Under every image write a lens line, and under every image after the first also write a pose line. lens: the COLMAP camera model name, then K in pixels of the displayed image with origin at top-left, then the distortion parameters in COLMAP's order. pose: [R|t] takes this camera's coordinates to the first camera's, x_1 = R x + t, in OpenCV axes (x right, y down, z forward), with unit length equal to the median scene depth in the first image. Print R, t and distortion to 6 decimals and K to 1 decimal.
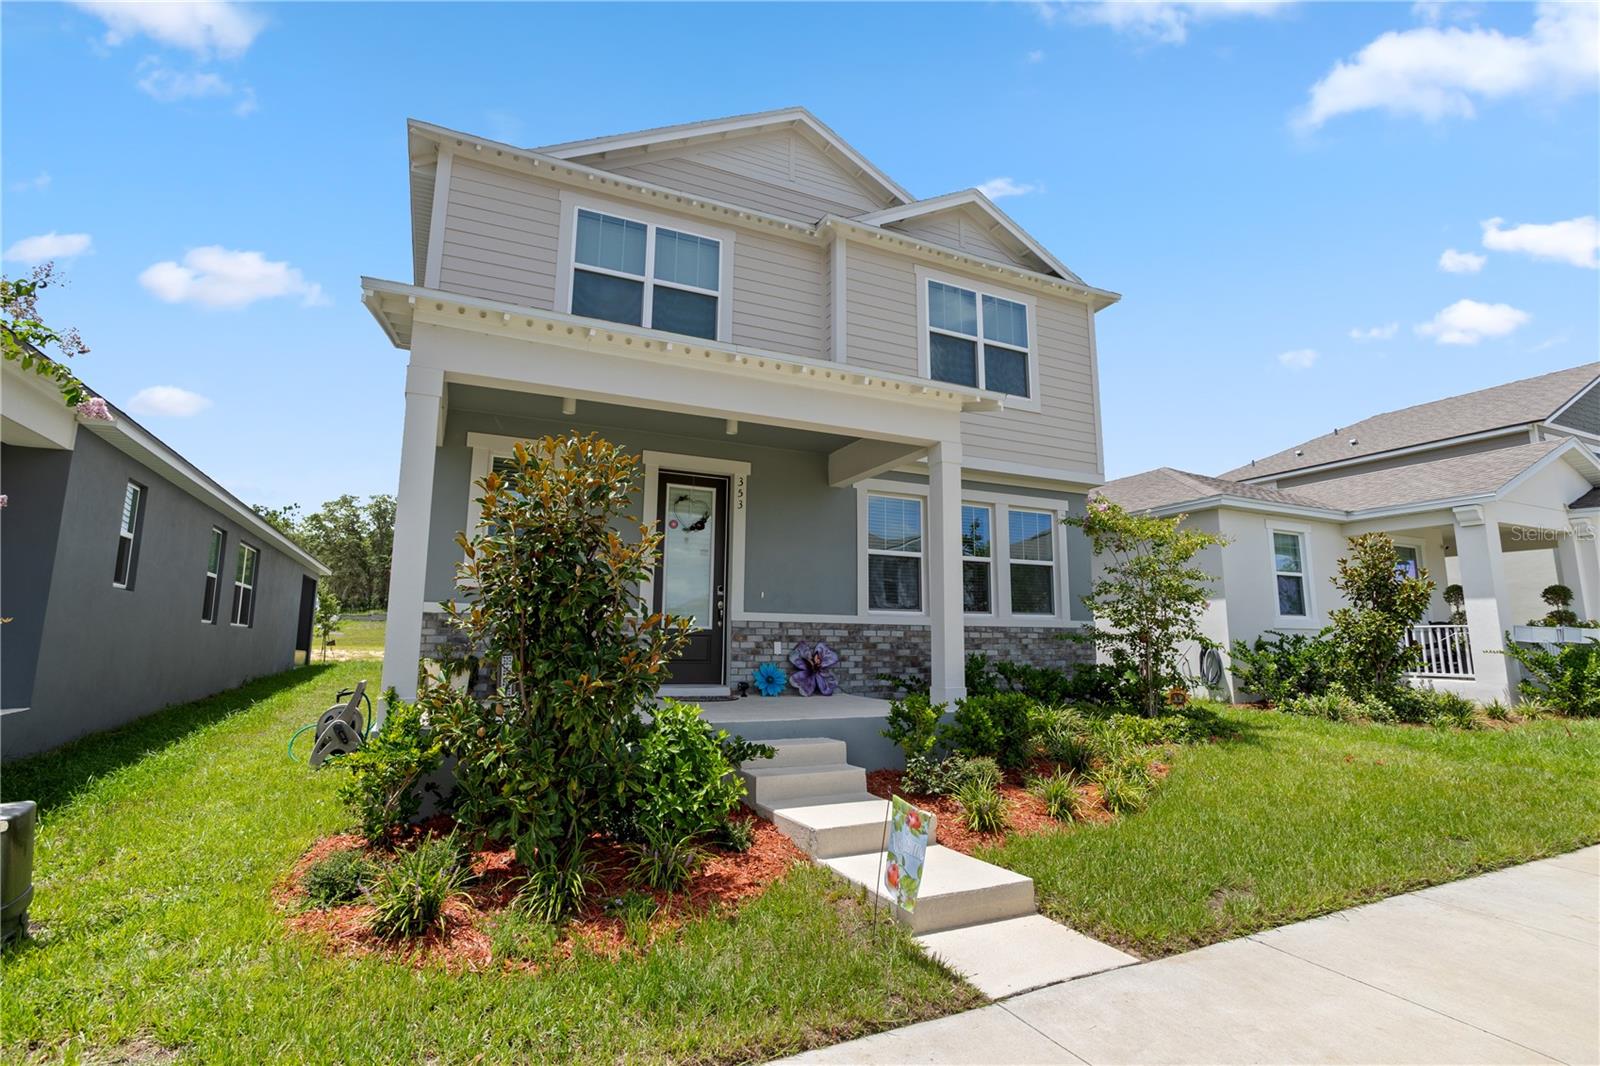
lens RADIAL K [[778.4, 0, 809.9], [0, 778.4, 524.9], [0, 0, 1]] dist [-0.045297, 0.026694]
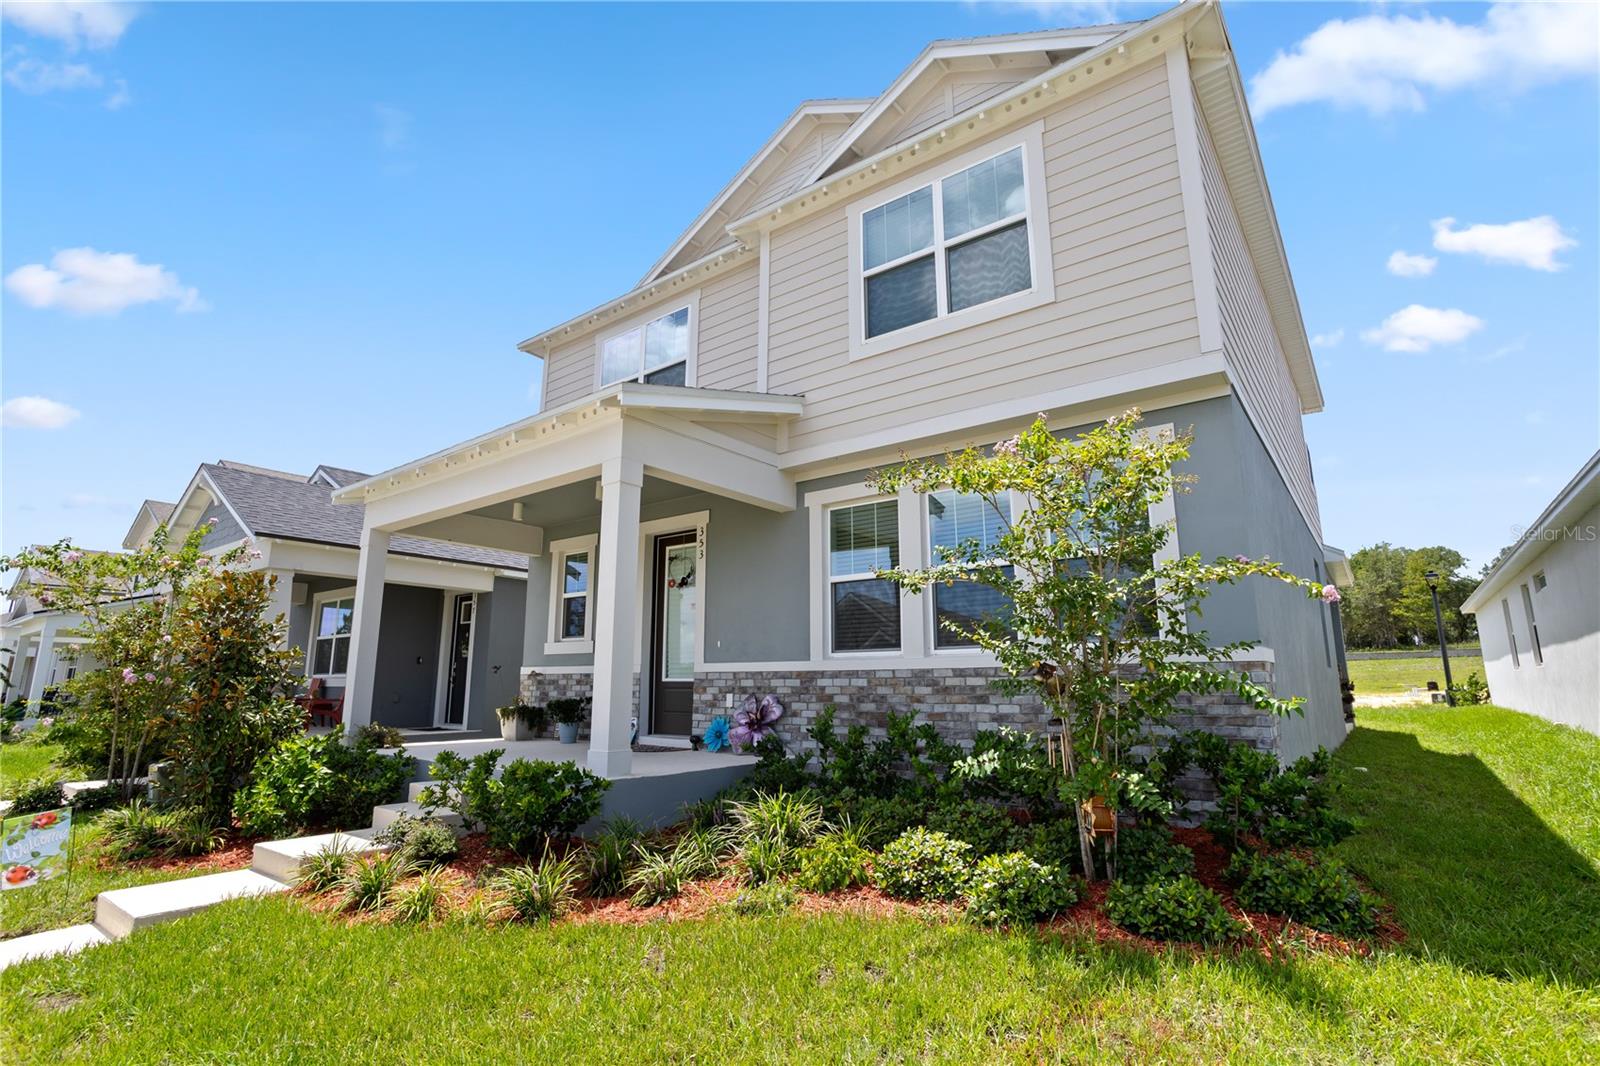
lens RADIAL K [[778.4, 0, 792.4], [0, 778.4, 533.3], [0, 0, 1]] dist [-0.045297, 0.026694]
pose [[0.433907, -0.182222, -0.882338, 0.812467], [0.143399, 0.980817, -0.132040, 0.091457], [0.889472, -0.069233, 0.451714, 0.631316]]
